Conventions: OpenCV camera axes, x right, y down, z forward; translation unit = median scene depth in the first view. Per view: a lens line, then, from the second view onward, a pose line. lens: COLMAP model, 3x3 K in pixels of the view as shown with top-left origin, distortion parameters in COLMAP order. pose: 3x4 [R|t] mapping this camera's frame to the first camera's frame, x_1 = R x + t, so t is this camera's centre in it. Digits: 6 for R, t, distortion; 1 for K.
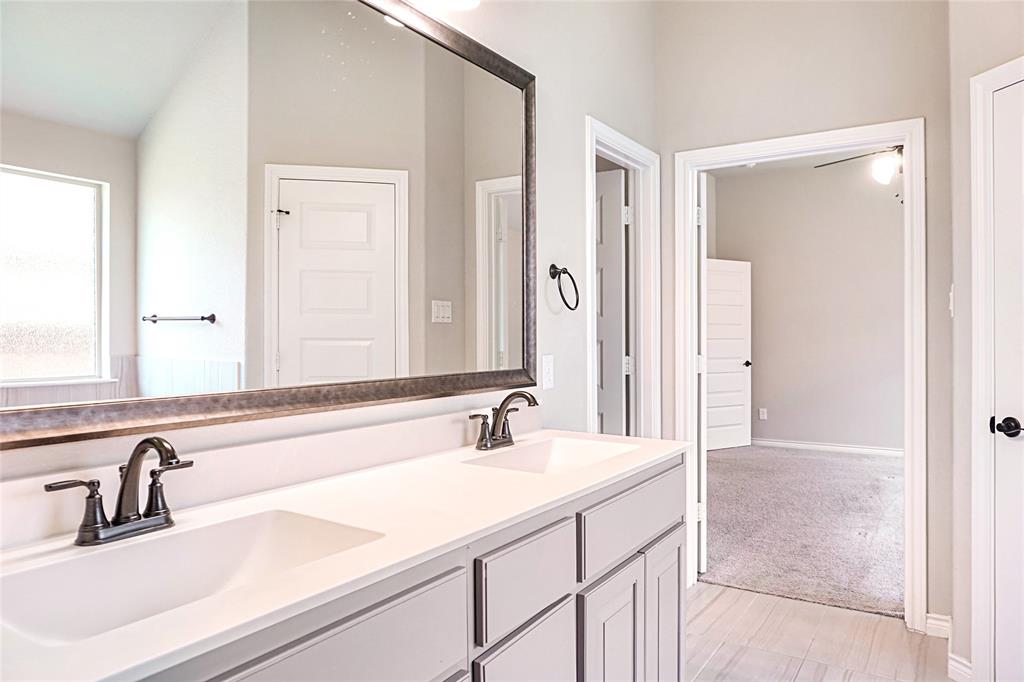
lens RADIAL K [[699.6, 0, 512.0], [0, 699.6, 341.0], [0, 0, 1]] dist [-0.008000, 0.002377]
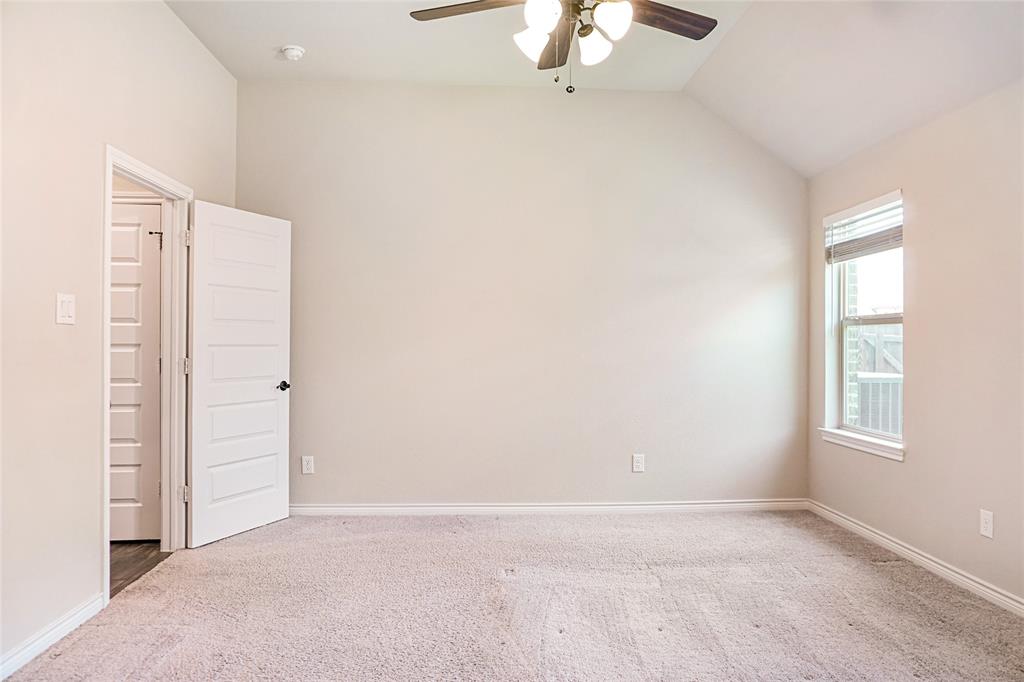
lens RADIAL K [[699.6, 0, 512.0], [0, 699.6, 341.0], [0, 0, 1]] dist [-0.008000, 0.002377]
pose [[0.812007, 0.010255, 0.583557, 0.139947], [-0.004869, 0.999930, -0.010797, -0.001413], [-0.583627, 0.005926, 0.812000, 0.381405]]
